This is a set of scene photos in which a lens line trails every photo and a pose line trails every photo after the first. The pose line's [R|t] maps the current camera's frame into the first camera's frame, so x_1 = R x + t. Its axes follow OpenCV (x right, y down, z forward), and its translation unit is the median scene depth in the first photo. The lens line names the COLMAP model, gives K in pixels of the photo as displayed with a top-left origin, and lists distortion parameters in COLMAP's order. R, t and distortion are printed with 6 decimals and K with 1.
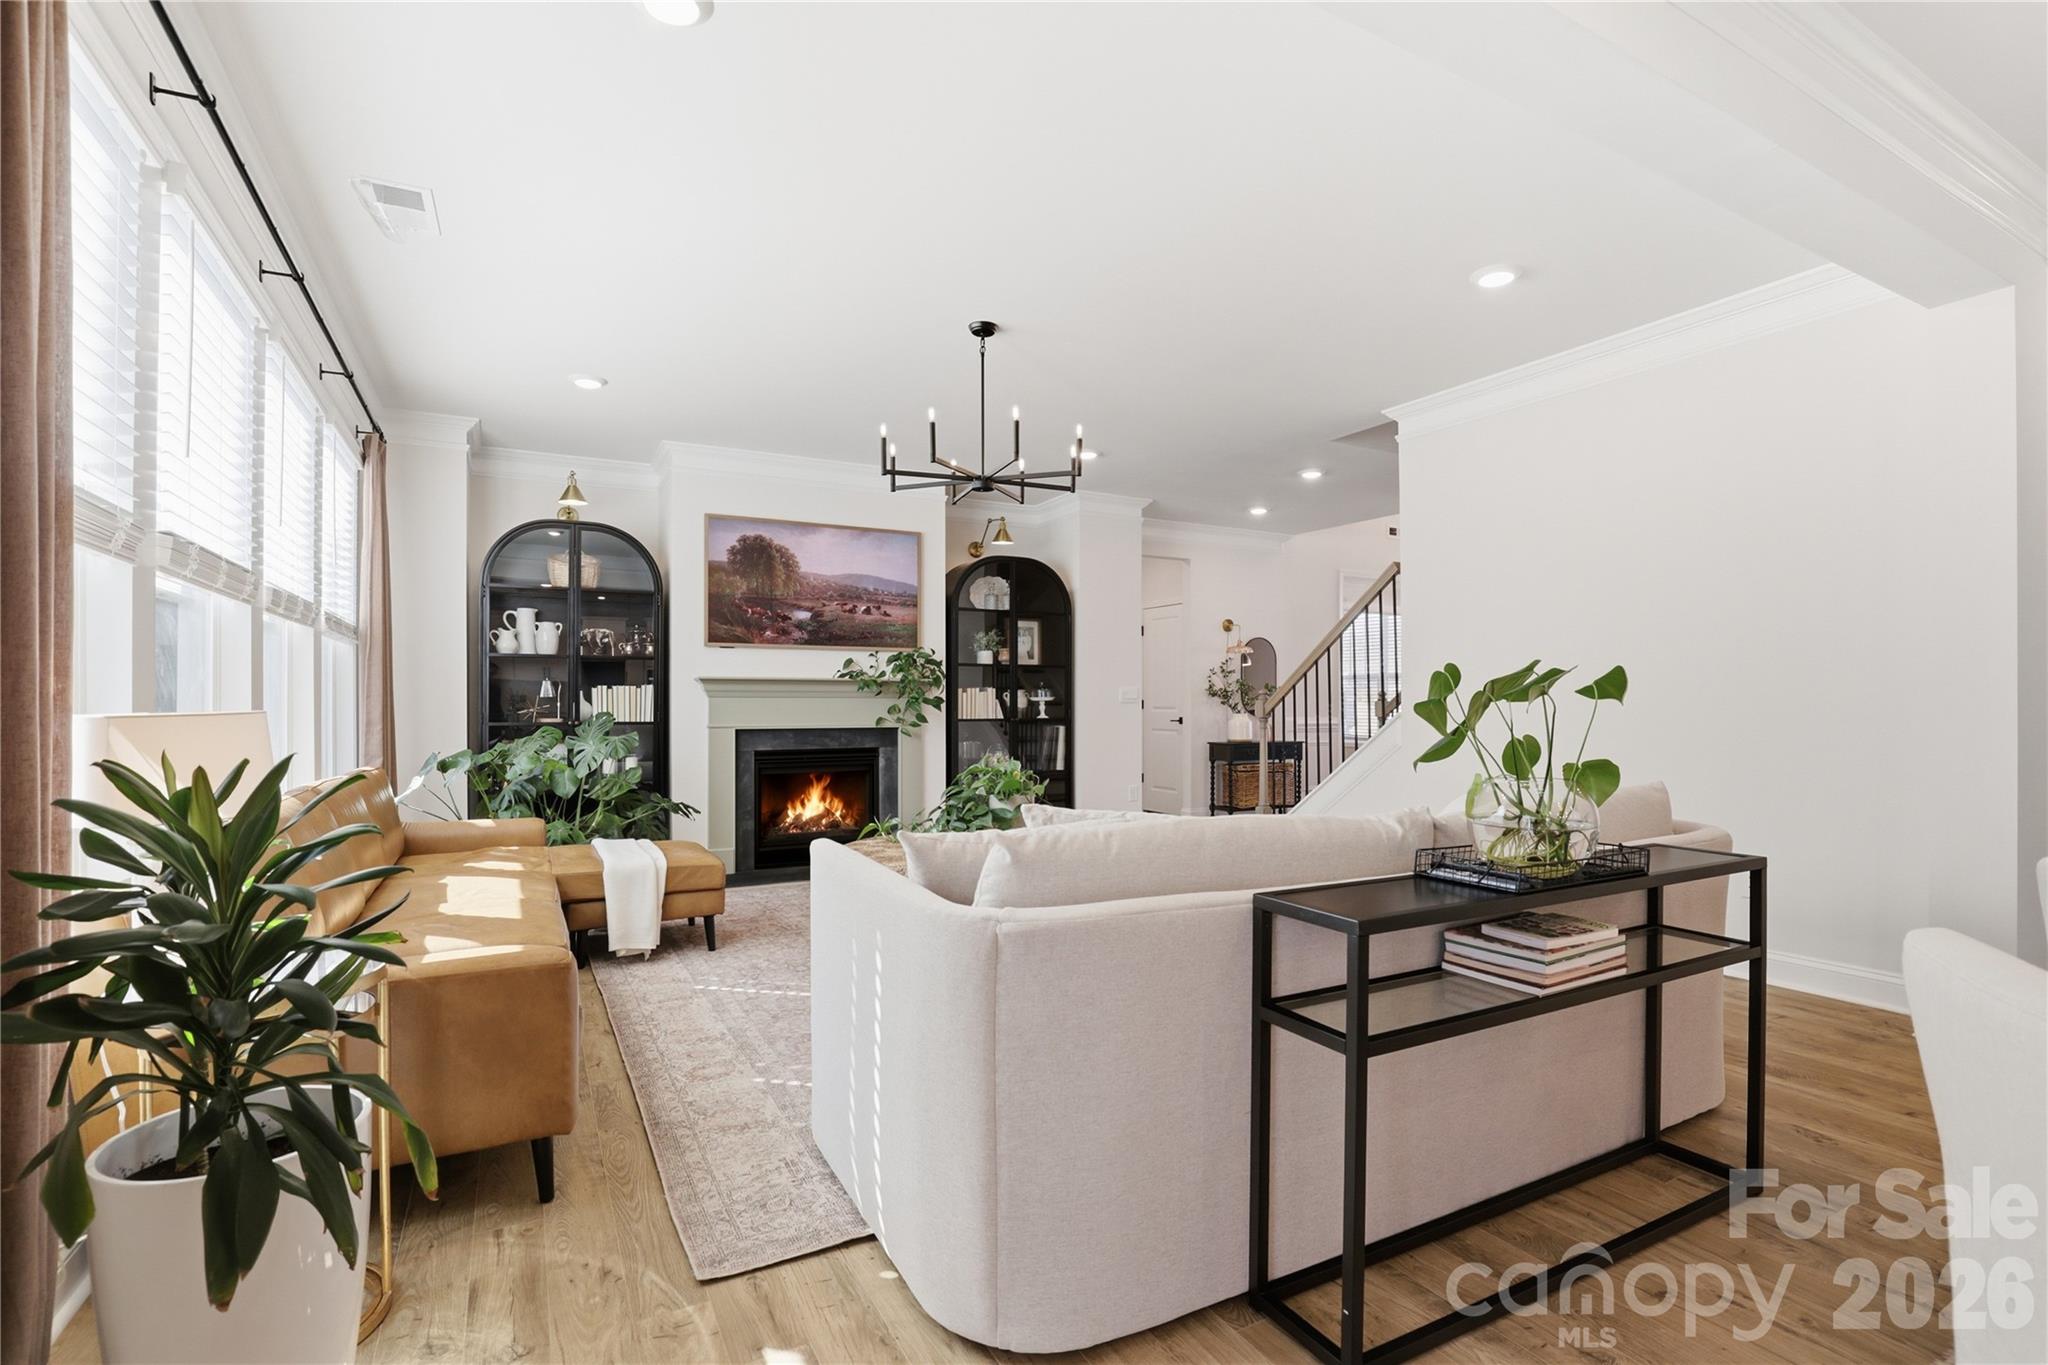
lens RADIAL K [[956.0, 0, 1038.2], [0, 956.0, 691.9], [0, 0, 1]] dist [-0.016813, 0.001701]
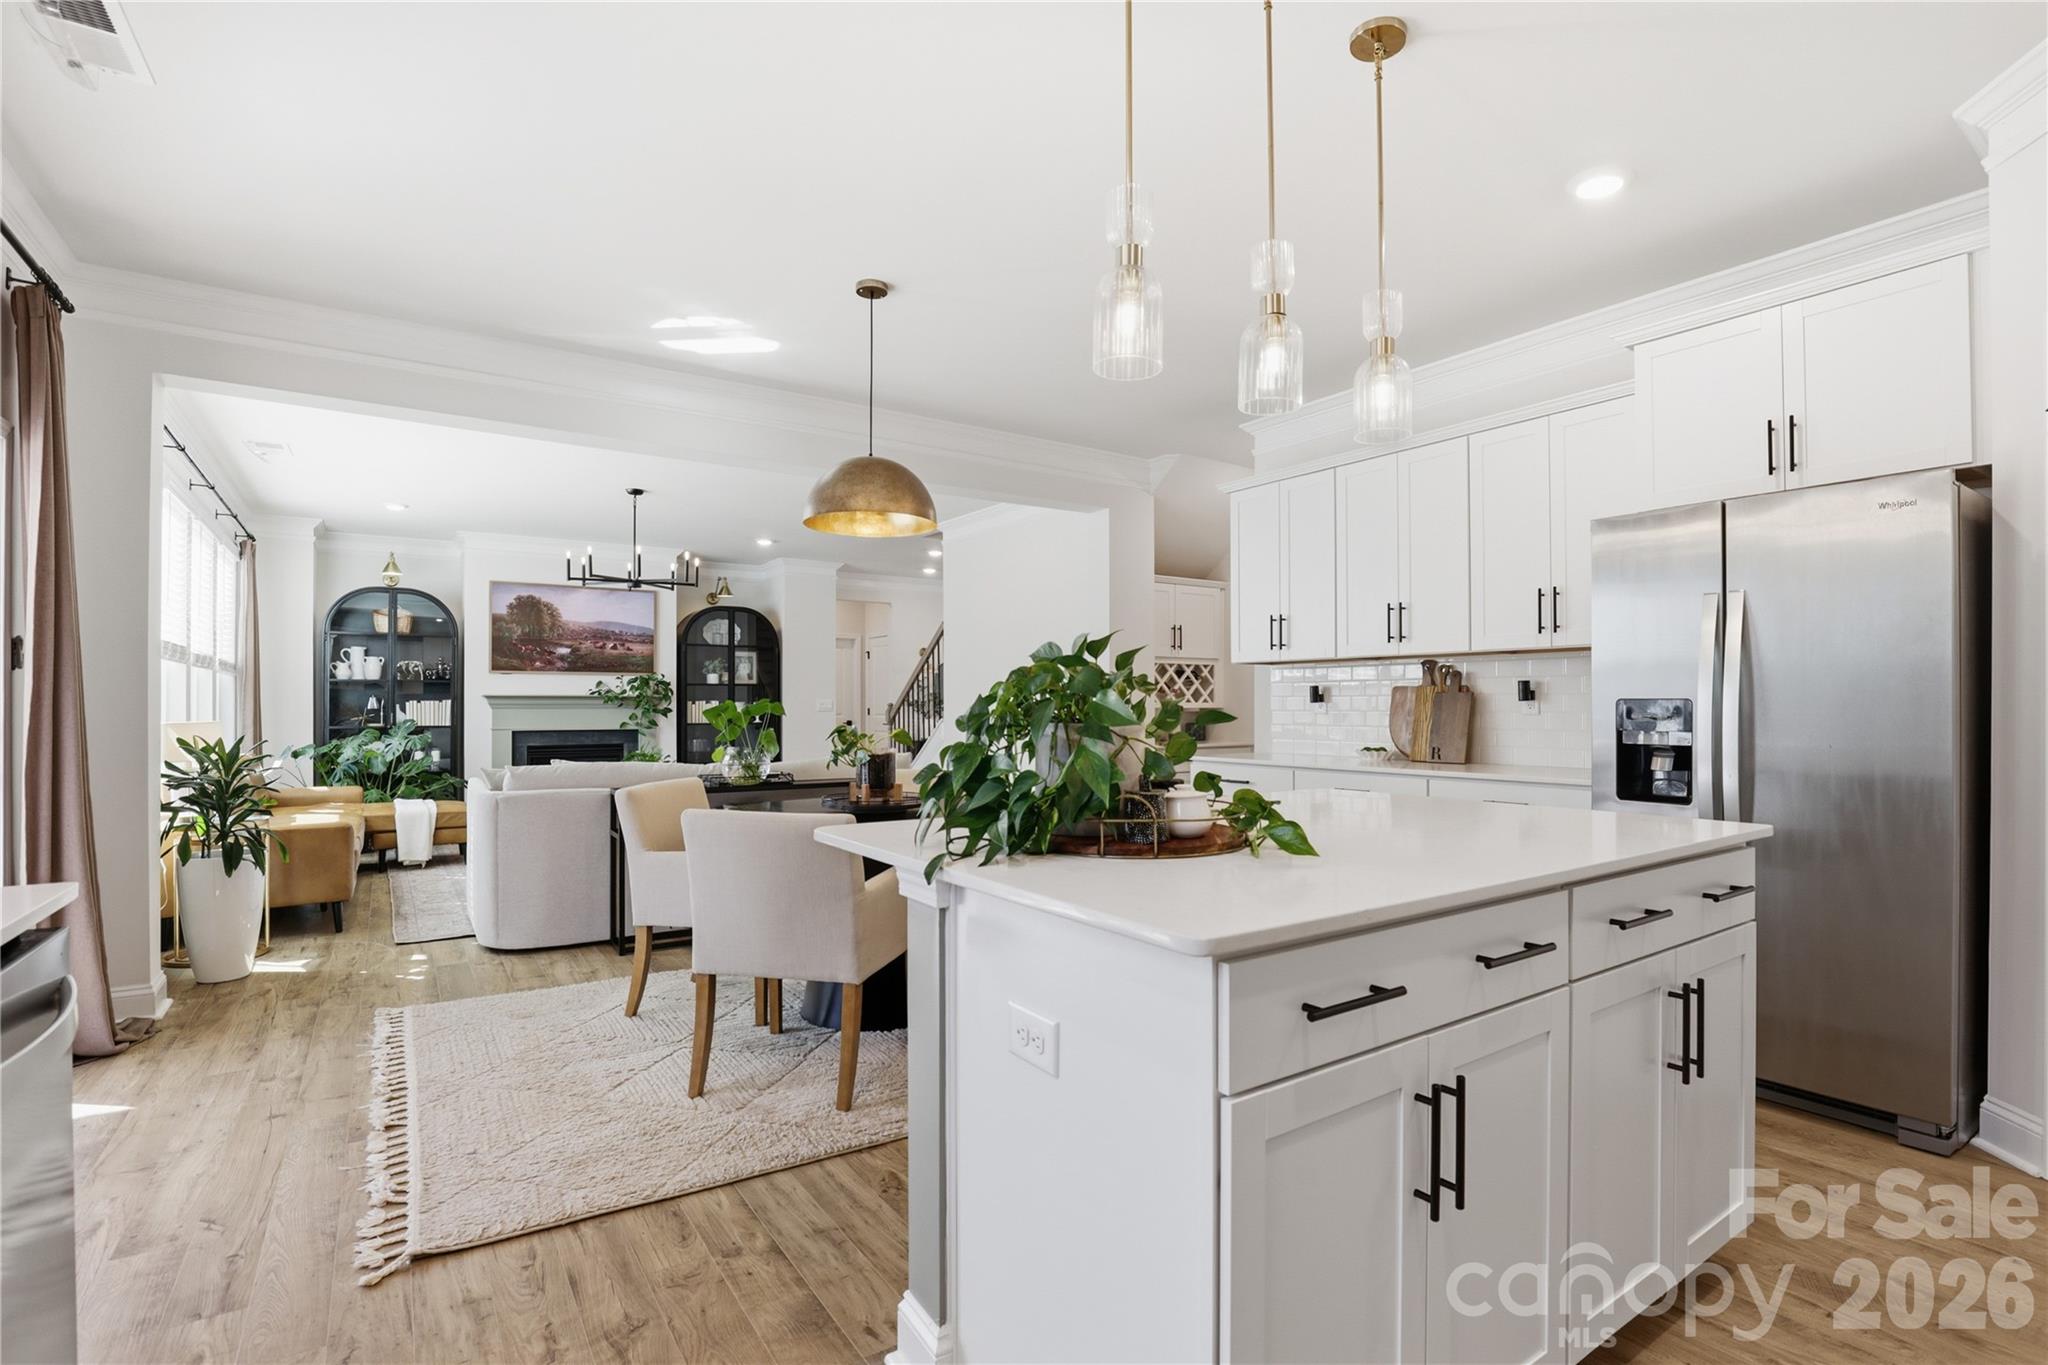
lens RADIAL K [[956.0, 0, 1023.1], [0, 956.0, 692.6], [0, 0, 1]] dist [-0.016813, 0.001701]
pose [[0.995789, 0.001028, 0.091664, 0.318990], [-0.000806, 0.999997, -0.002464, -0.015453], [-0.091667, 0.002380, 0.995787, -0.499064]]
